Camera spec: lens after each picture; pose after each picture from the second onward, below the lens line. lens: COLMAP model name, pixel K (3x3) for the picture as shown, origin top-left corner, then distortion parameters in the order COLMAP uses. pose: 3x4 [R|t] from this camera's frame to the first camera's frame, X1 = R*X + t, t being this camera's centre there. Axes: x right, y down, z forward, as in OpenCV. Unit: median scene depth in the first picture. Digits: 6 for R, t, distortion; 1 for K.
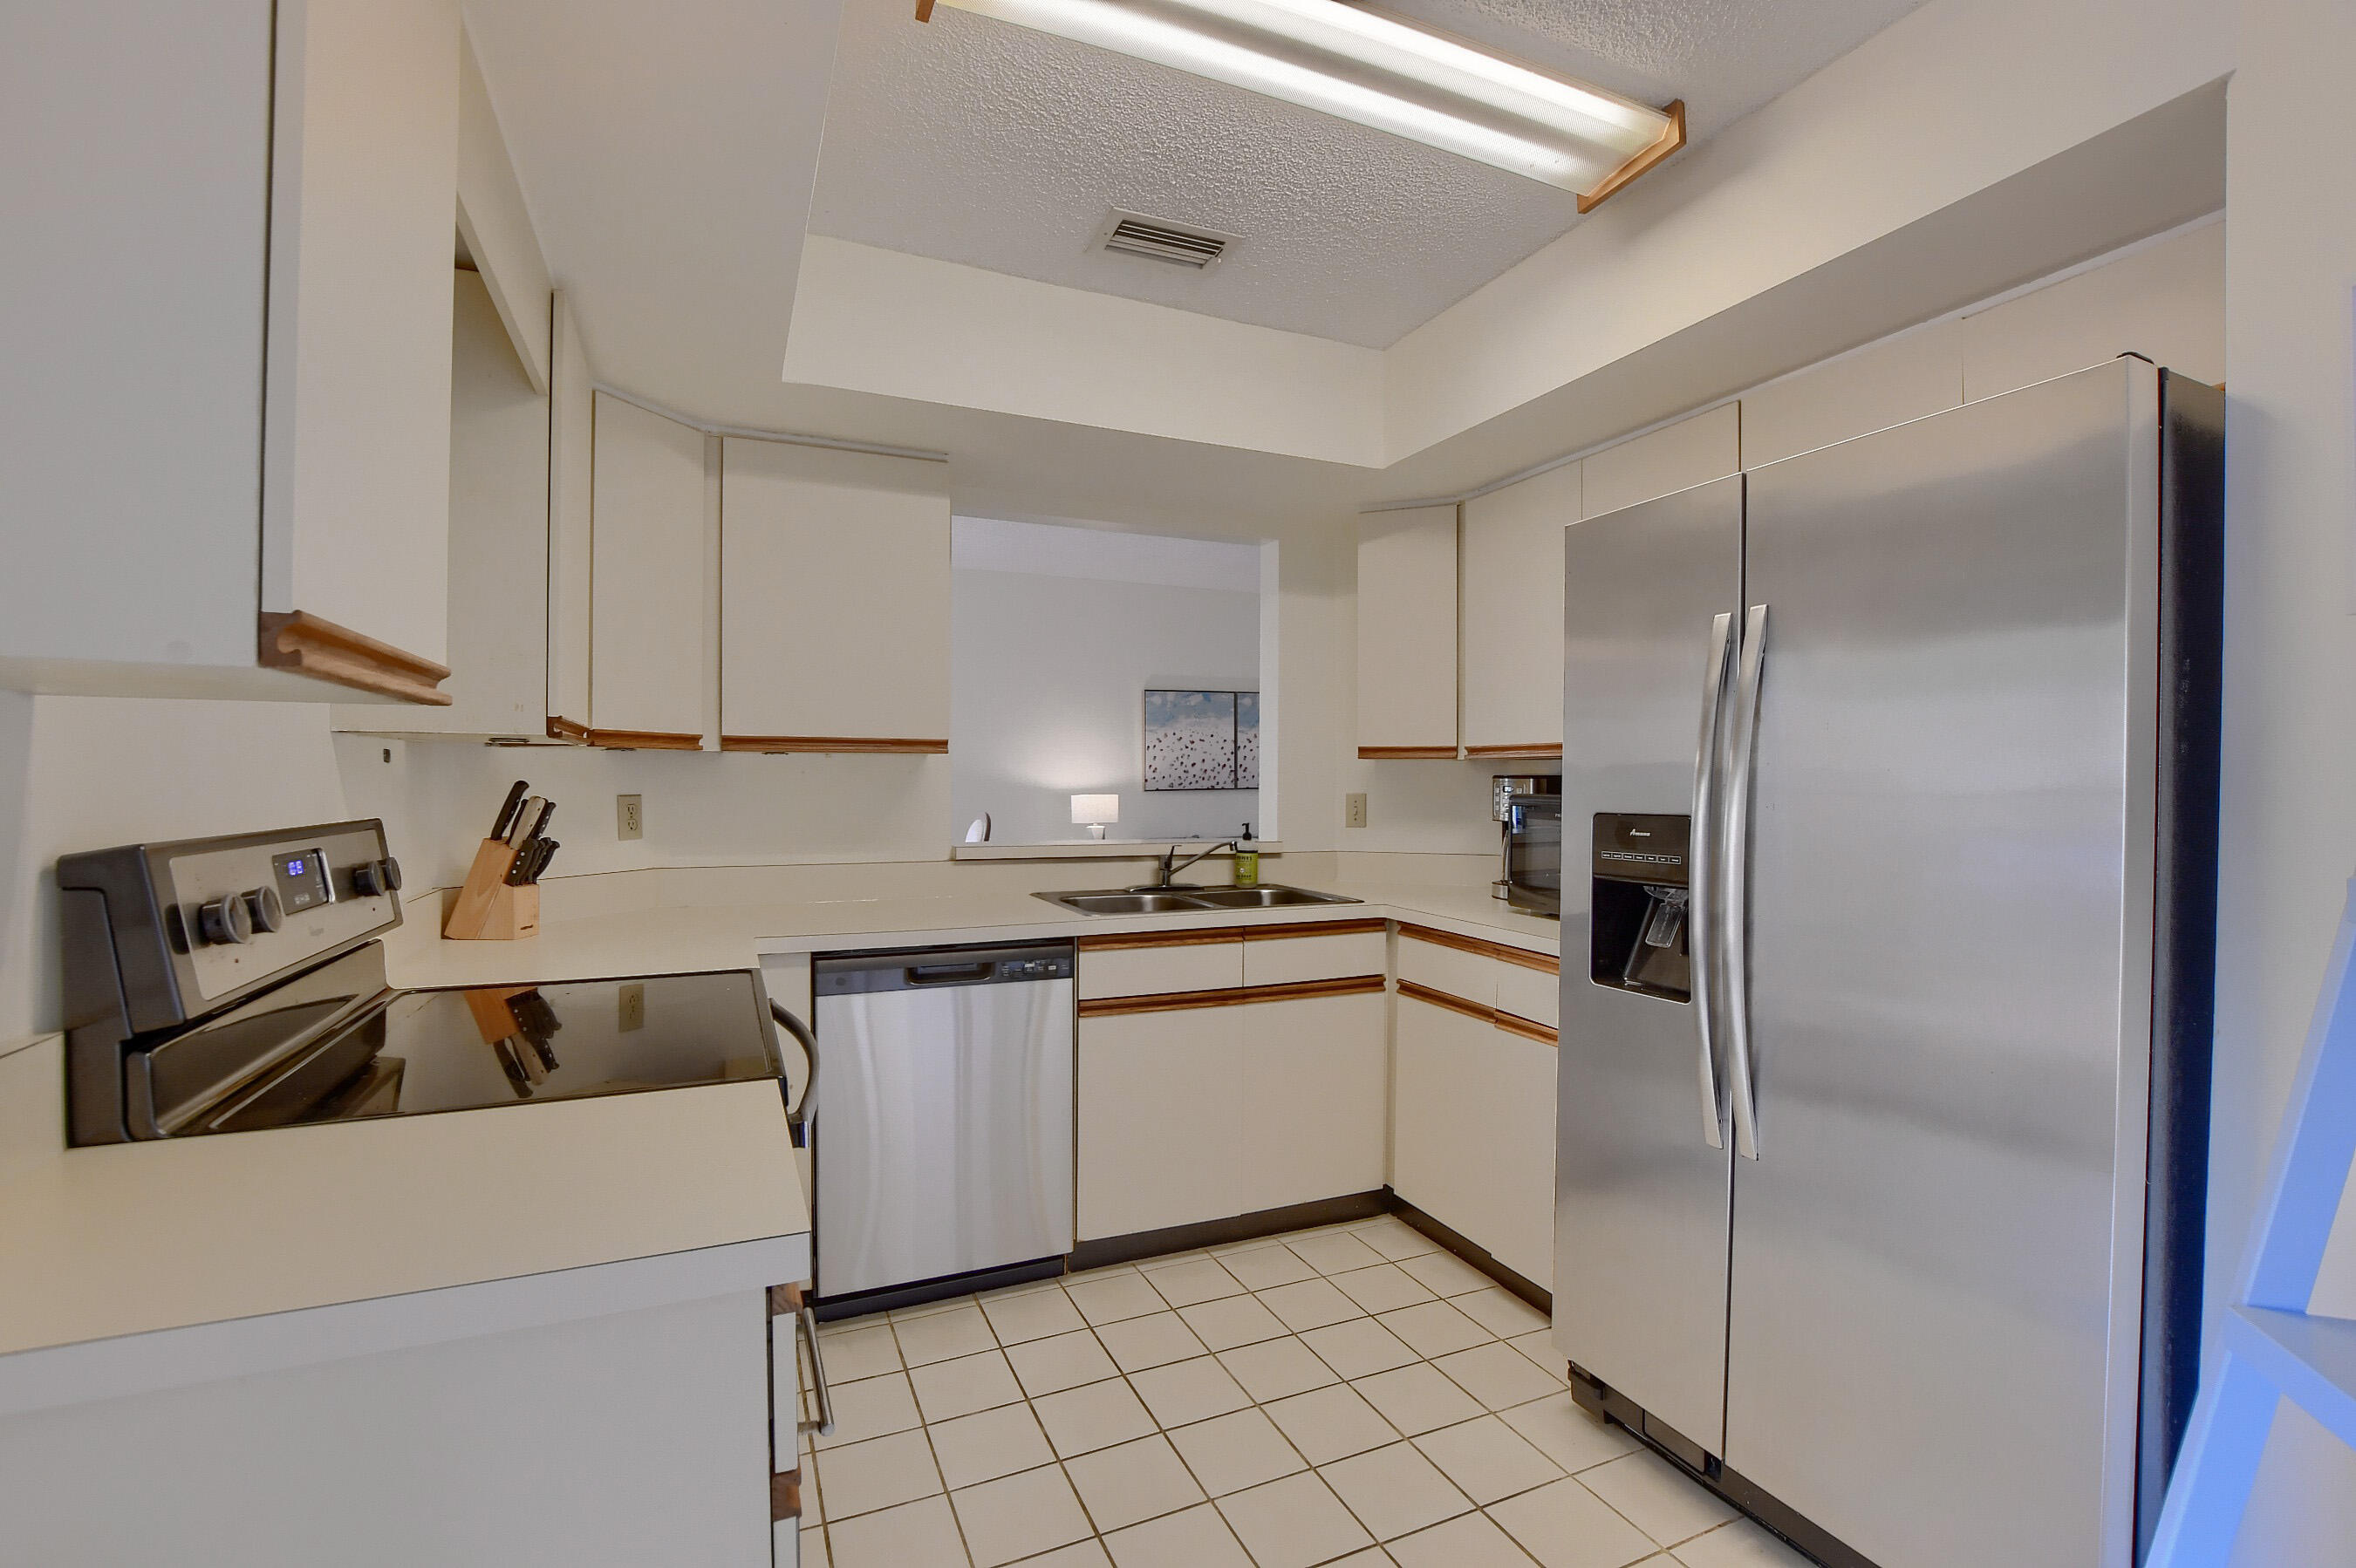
lens RADIAL K [[1040.2, 0, 1169.8], [0, 1040.2, 790.2], [0, 0, 1]] dist [-0.019769, -0.000426]
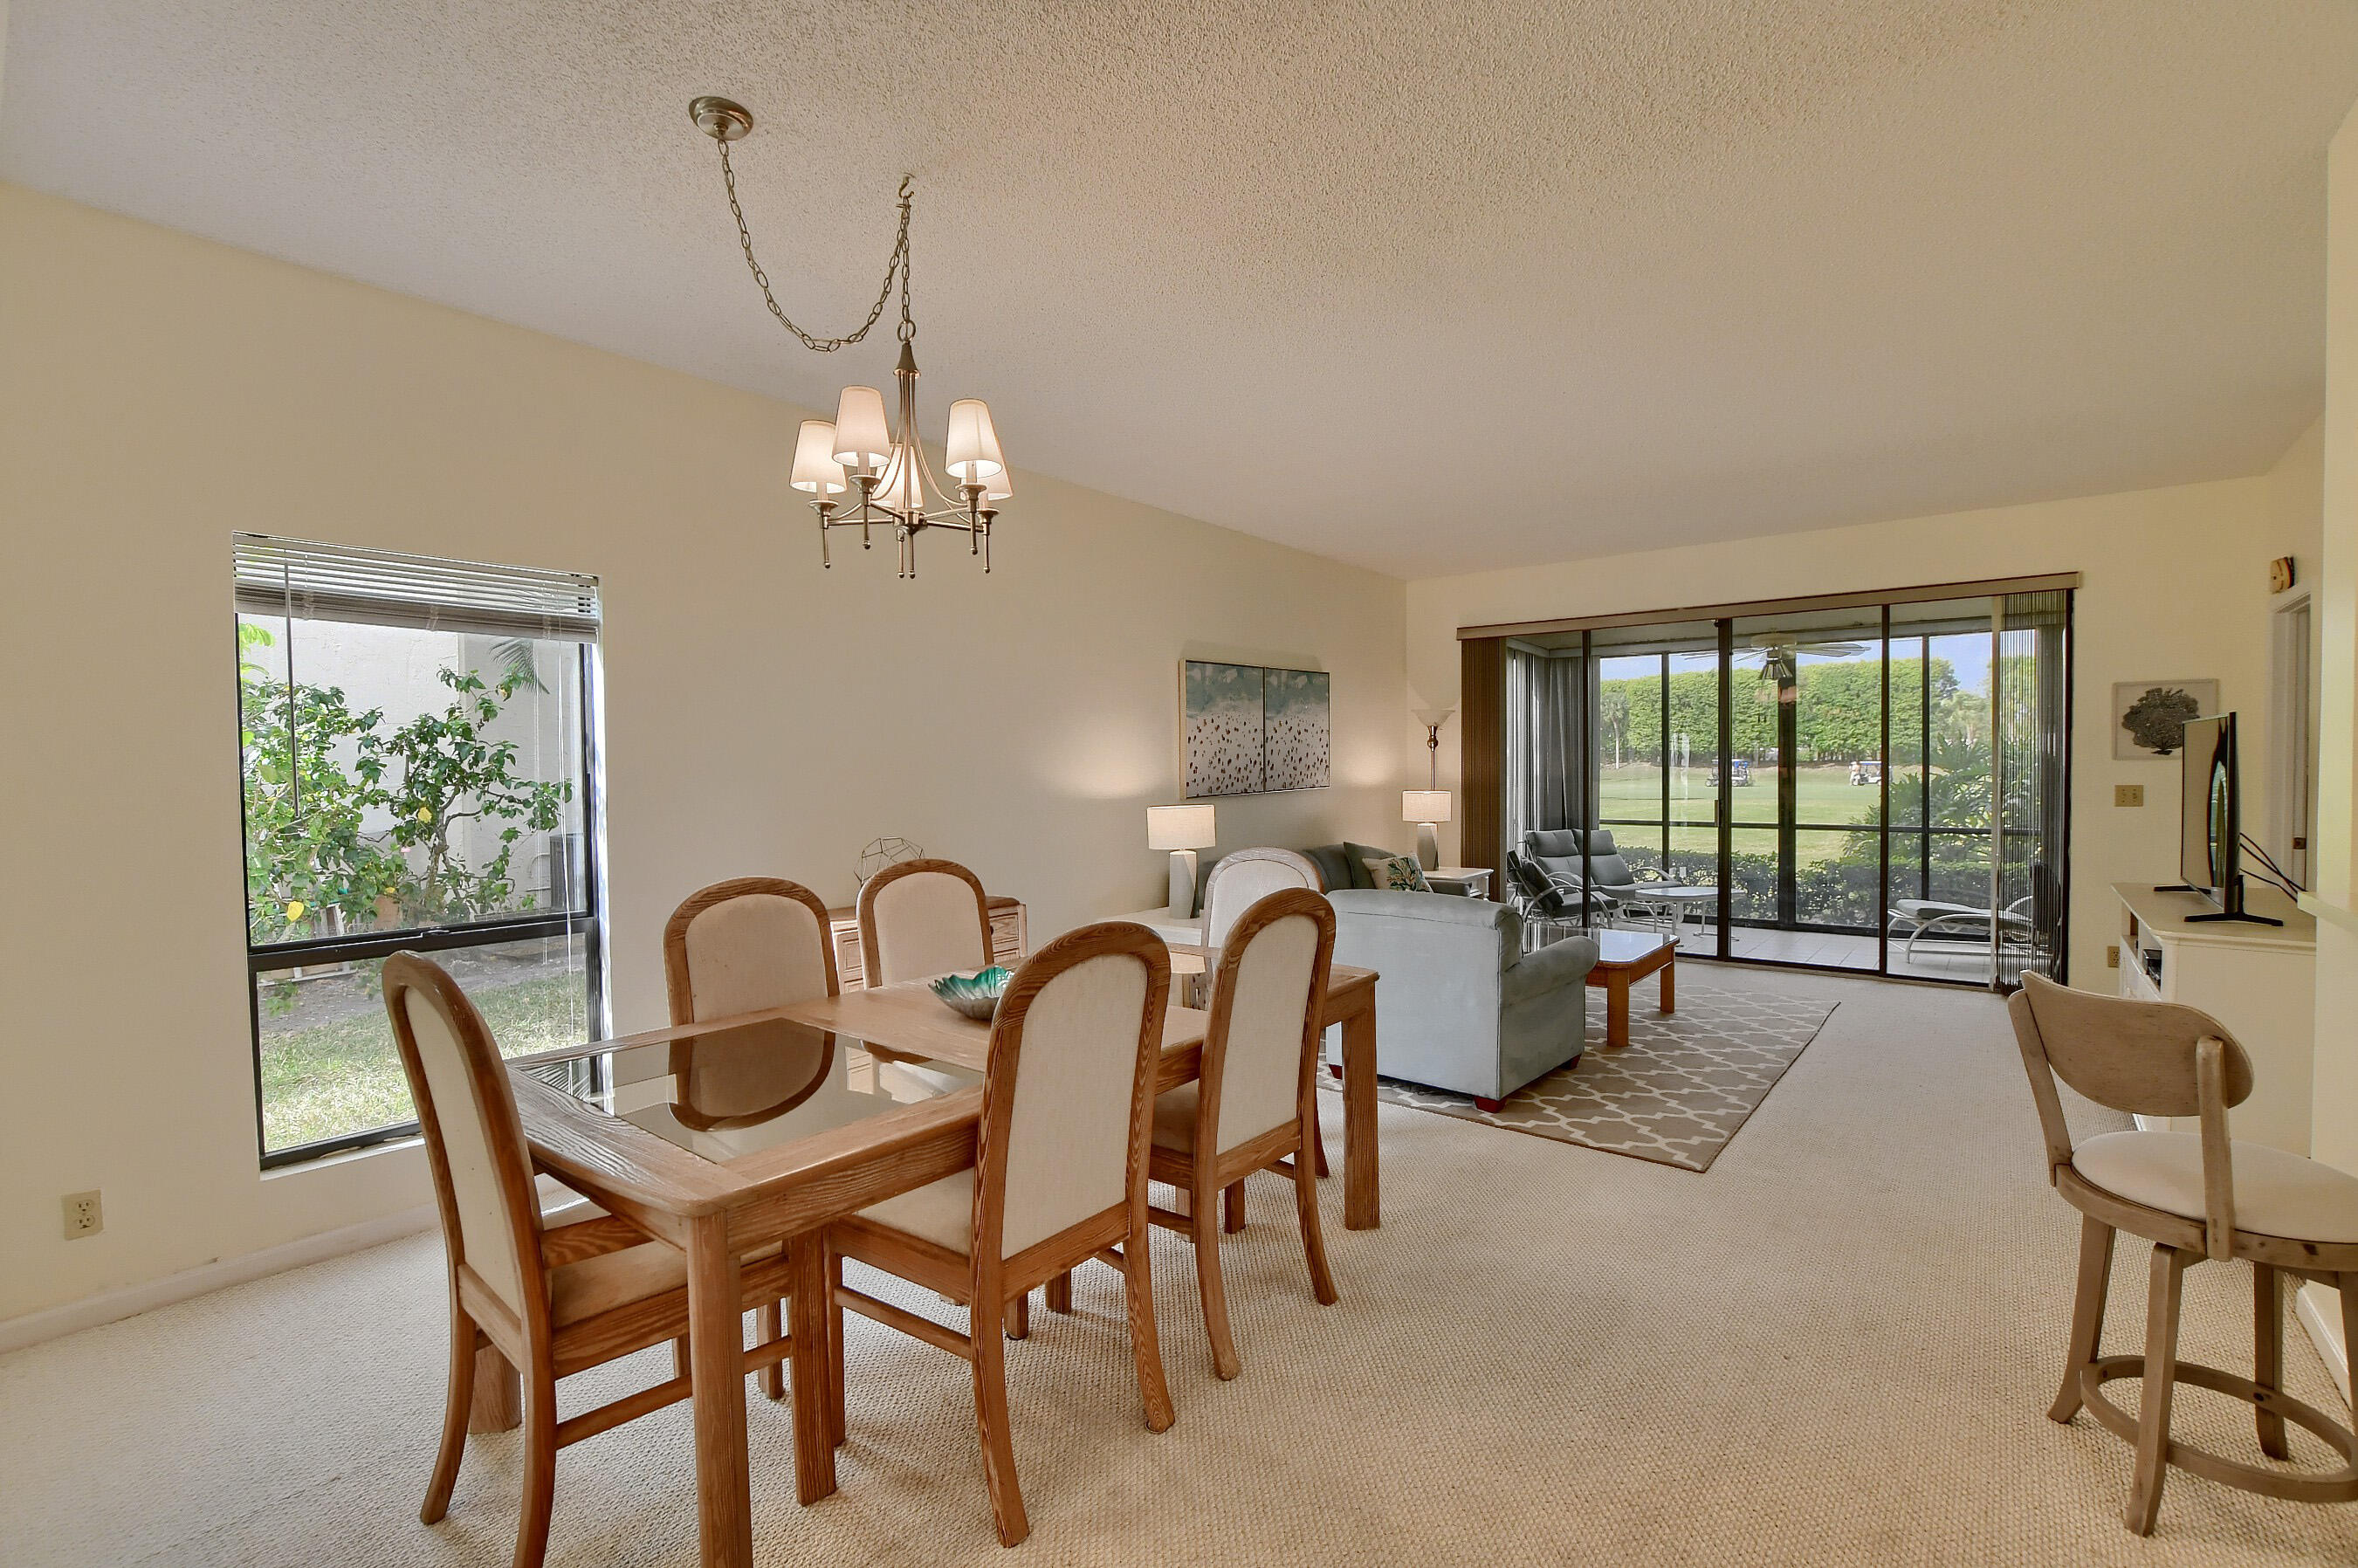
lens RADIAL K [[1041.3, 0, 1170.8], [0, 1041.3, 790.2], [0, 0, 1]] dist [-0.019769, -0.000426]
pose [[0.892649, -0.022686, 0.450181, -0.357785], [0.017101, 0.999718, 0.016470, -0.016960], [-0.450428, -0.007003, 0.892785, 0.340208]]
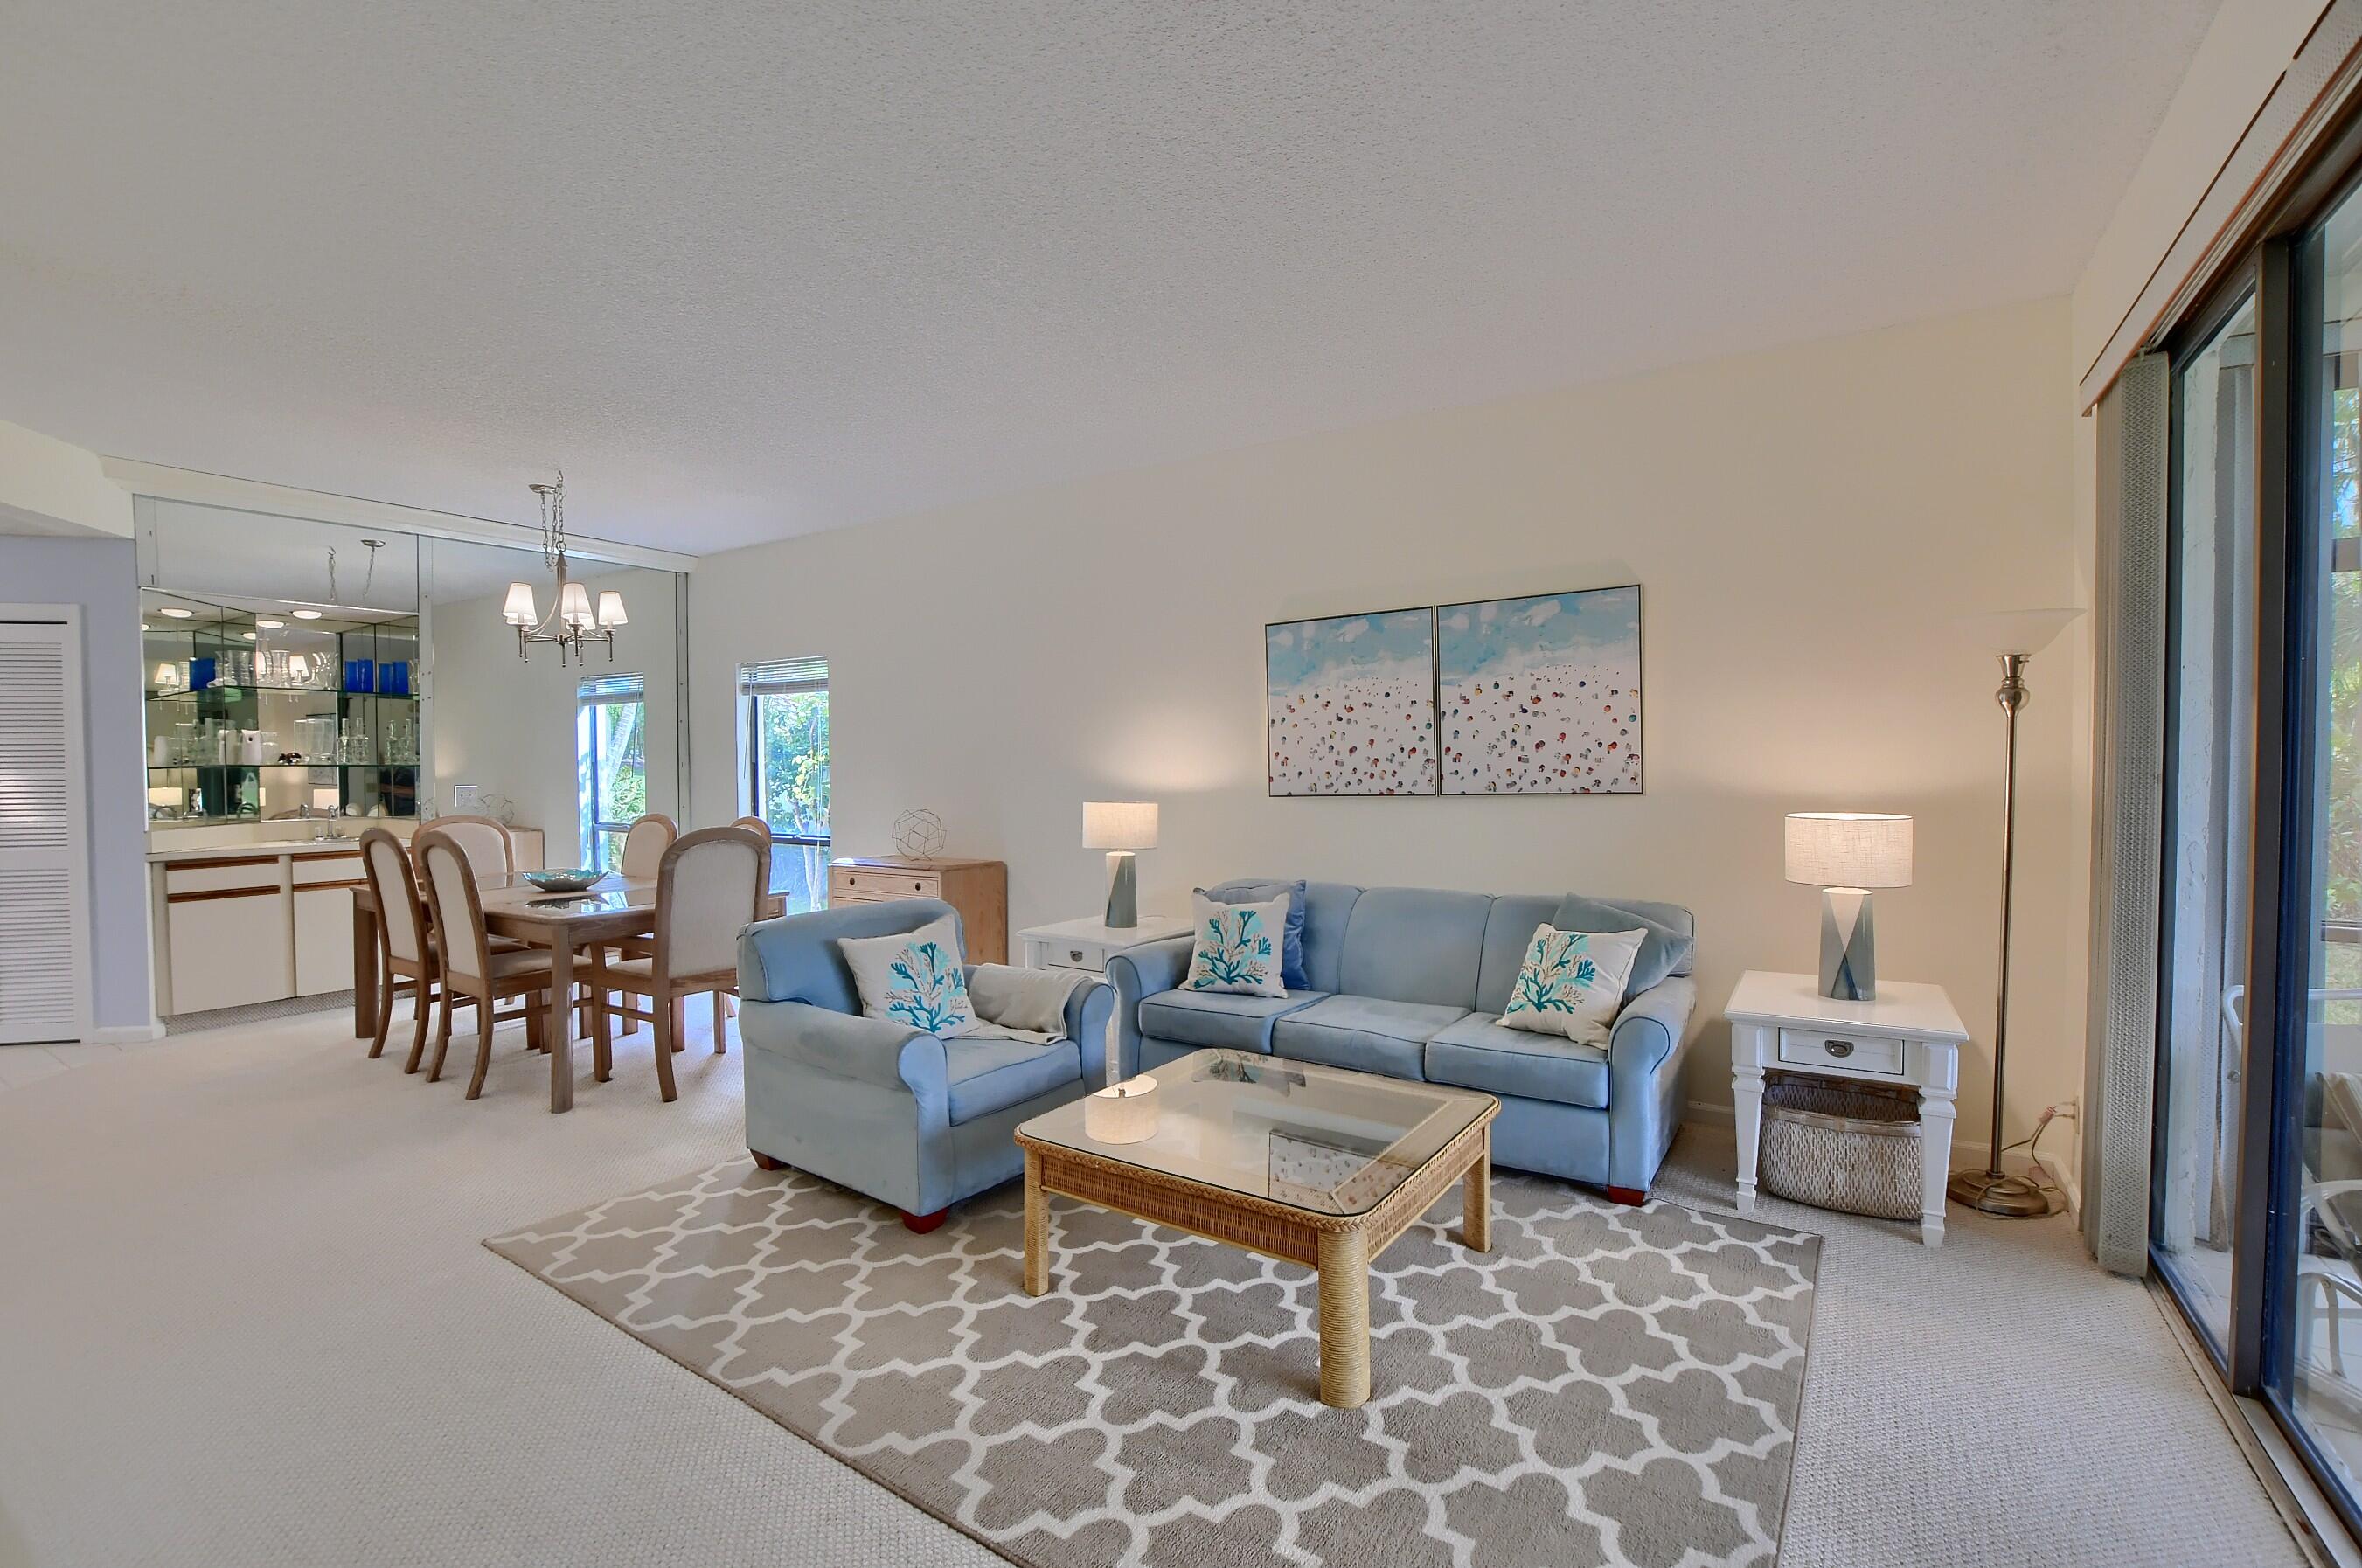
lens RADIAL K [[1042.9, 0, 1172.7], [0, 1042.9, 790.3], [0, 0, 1]] dist [-0.019769, -0.000426]
pose [[0.530020, 0.016262, -0.847829, 0.437435], [0.001583, 0.999795, 0.020166, -0.014588], [0.847984, -0.012030, 0.529886, 0.628408]]
